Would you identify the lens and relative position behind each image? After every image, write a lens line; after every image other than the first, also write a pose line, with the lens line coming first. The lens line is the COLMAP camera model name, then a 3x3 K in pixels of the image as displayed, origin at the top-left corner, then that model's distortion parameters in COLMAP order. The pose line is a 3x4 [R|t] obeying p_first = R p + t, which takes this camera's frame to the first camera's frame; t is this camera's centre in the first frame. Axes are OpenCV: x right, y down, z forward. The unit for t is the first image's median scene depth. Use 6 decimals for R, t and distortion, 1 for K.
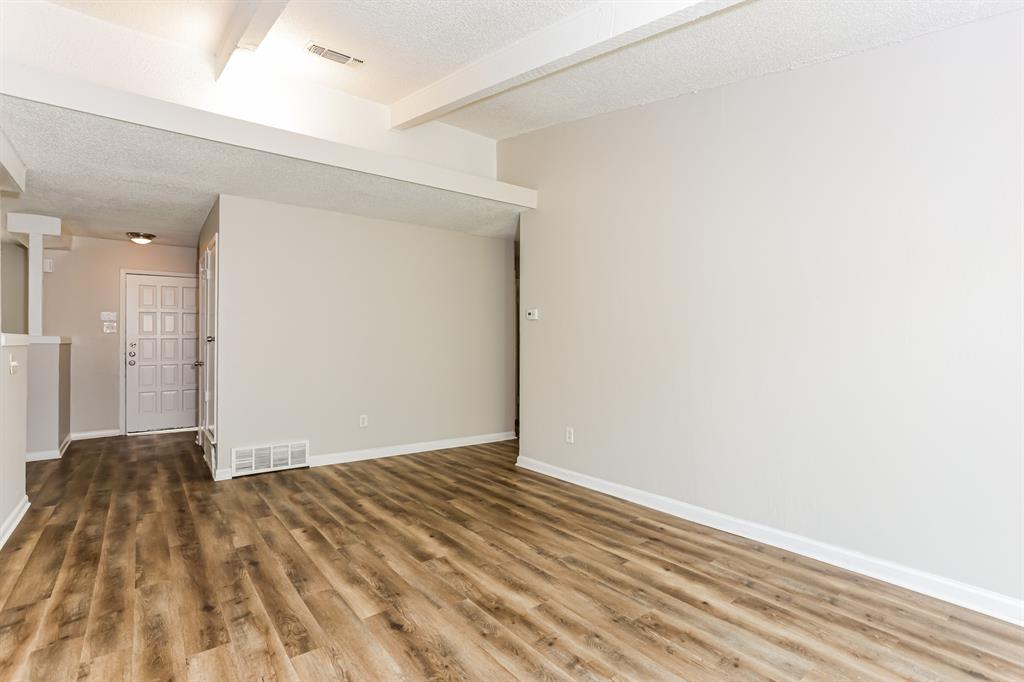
lens RADIAL K [[495.7, 0, 511.0], [0, 495.7, 341.3], [0, 0, 1]] dist [0.002185, 0.000714]
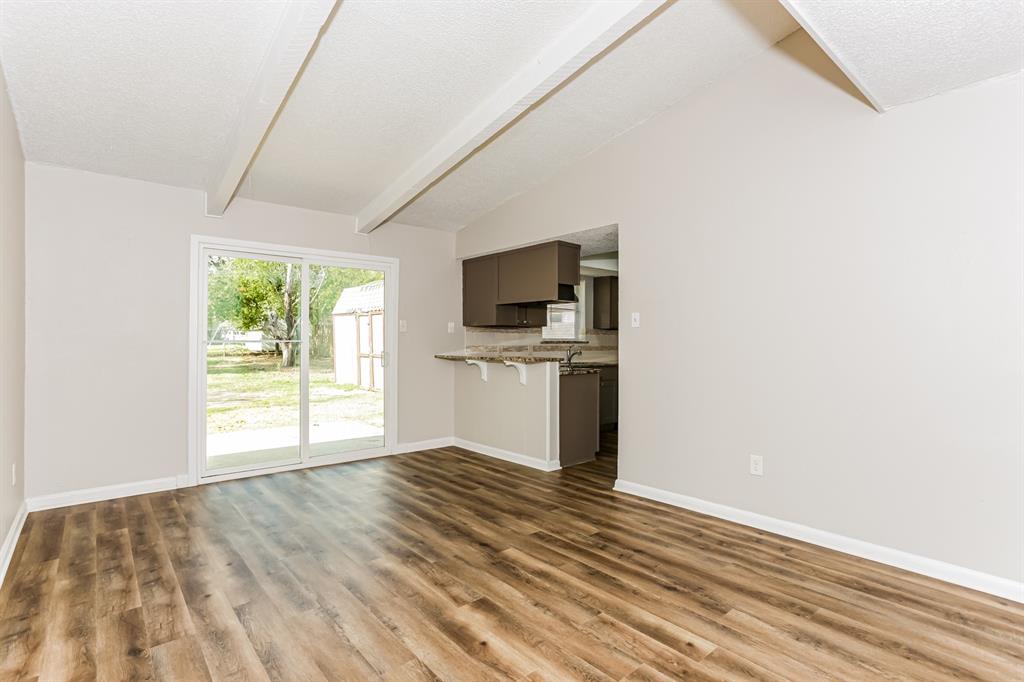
lens RADIAL K [[495.7, 0, 513.6], [0, 495.7, 339.9], [0, 0, 1]] dist [0.002185, 0.000714]
pose [[-0.998513, 0.002892, -0.054443, -0.199066], [0.002997, 0.999994, -0.001855, -0.000863], [0.054437, -0.002015, -0.998515, 2.001127]]
